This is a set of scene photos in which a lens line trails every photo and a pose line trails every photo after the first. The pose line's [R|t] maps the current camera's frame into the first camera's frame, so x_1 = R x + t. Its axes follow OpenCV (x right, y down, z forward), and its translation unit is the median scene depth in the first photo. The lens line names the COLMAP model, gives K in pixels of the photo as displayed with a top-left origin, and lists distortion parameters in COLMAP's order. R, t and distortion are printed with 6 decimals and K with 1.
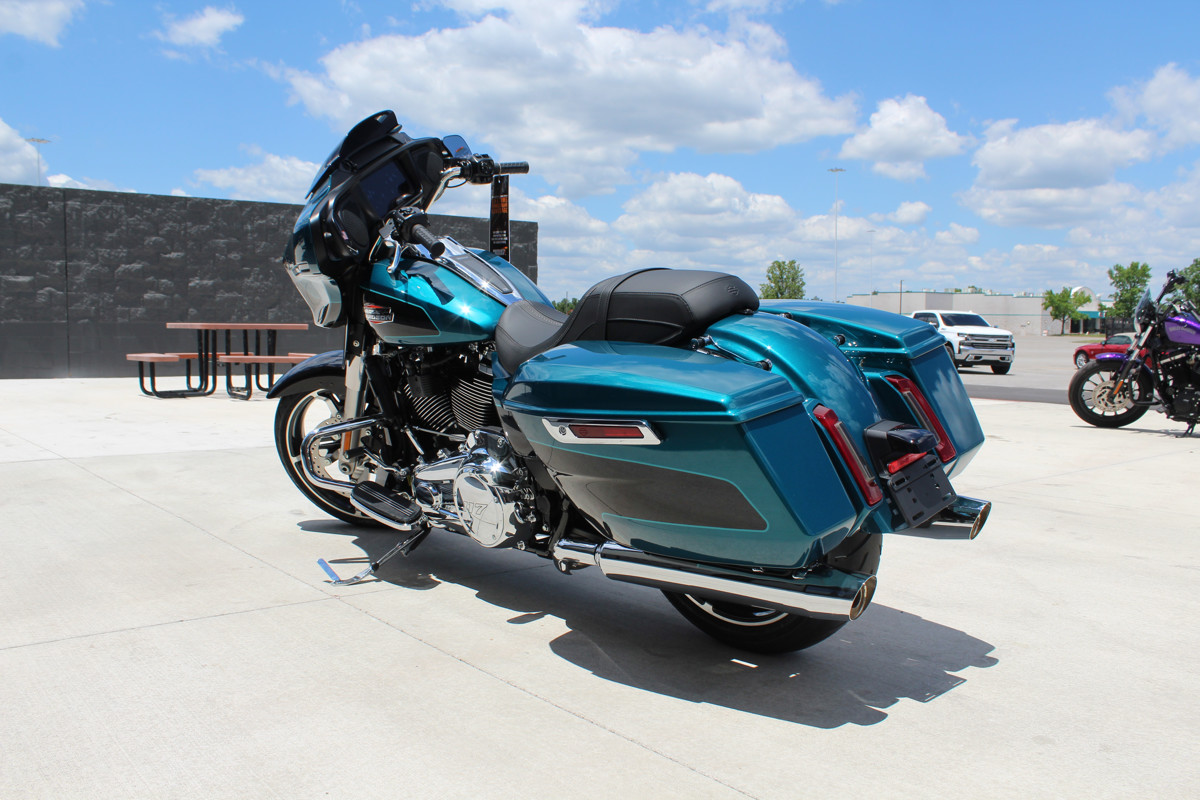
lens RADIAL K [[1000.3, 0, 611.1], [0, 1000.3, 400.1], [0, 0, 1]] dist [-0.155497, 0.127934]
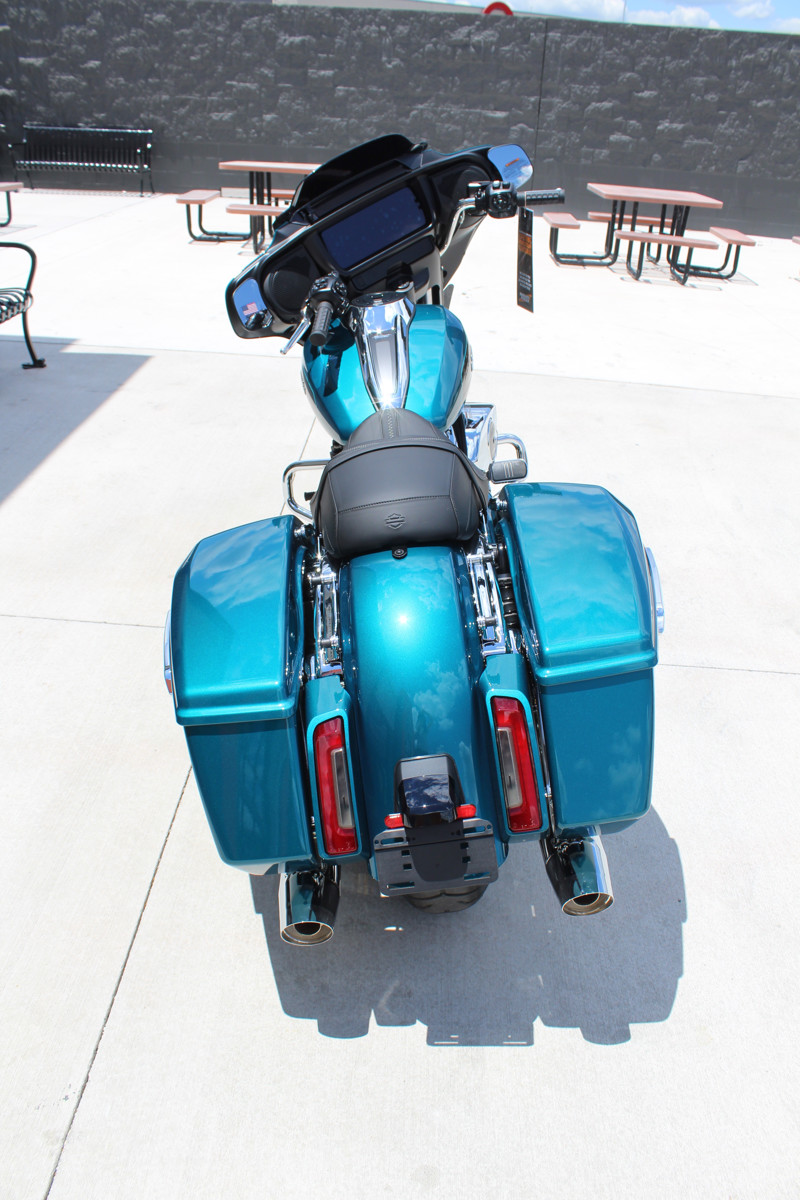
lens RADIAL K [[1000.3, 0, 406.5], [0, 1000.3, 593.9], [0, 0, 1]] dist [-0.155497, 0.127934]
pose [[0.734481, 0.337861, -0.588547, 0.101052], [-0.096764, 0.910537, 0.401945, -0.061874], [0.671696, -0.238271, 0.701464, 0.066694]]
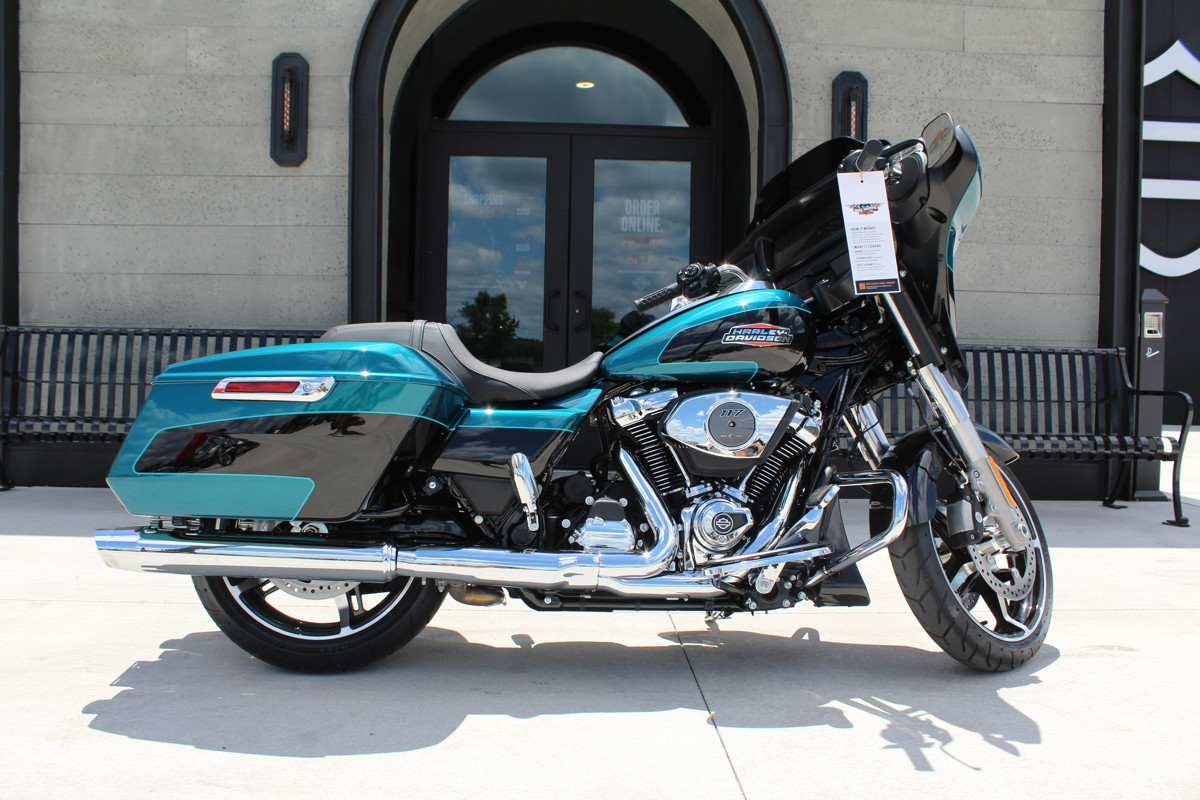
lens RADIAL K [[1000.3, 0, 603.4], [0, 1000.3, 403.9], [0, 0, 1]] dist [-0.155497, 0.127934]
pose [[-0.622701, 0.008376, -0.782415, 0.135077], [-0.081951, 0.993745, 0.075861, -0.024829], [0.778157, 0.111358, -0.618119, 0.322807]]
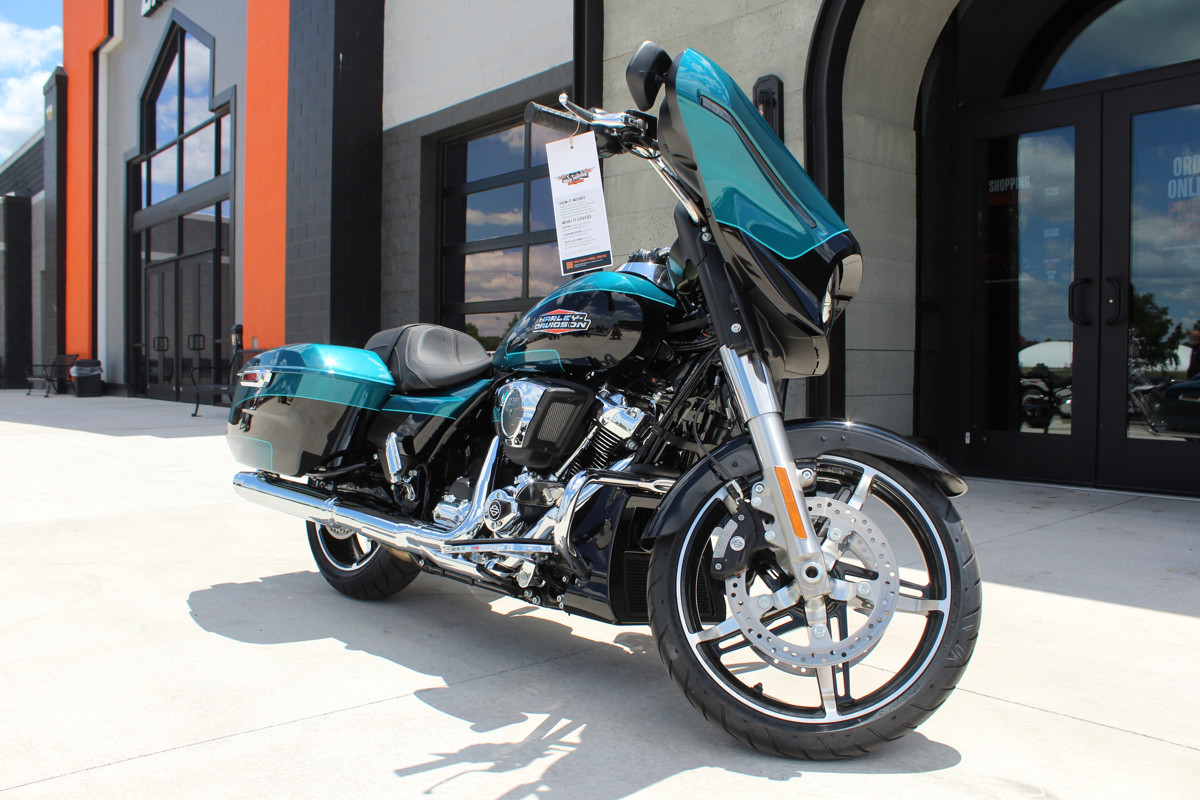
lens RADIAL K [[1000.3, 0, 604.0], [0, 1000.3, 395.7], [0, 0, 1]] dist [-0.155497, 0.127934]
pose [[-0.999892, -0.014241, 0.003712, -0.034958], [-0.013778, 0.994485, 0.103965, -0.031513], [-0.005172, 0.103903, -0.994574, 0.408020]]
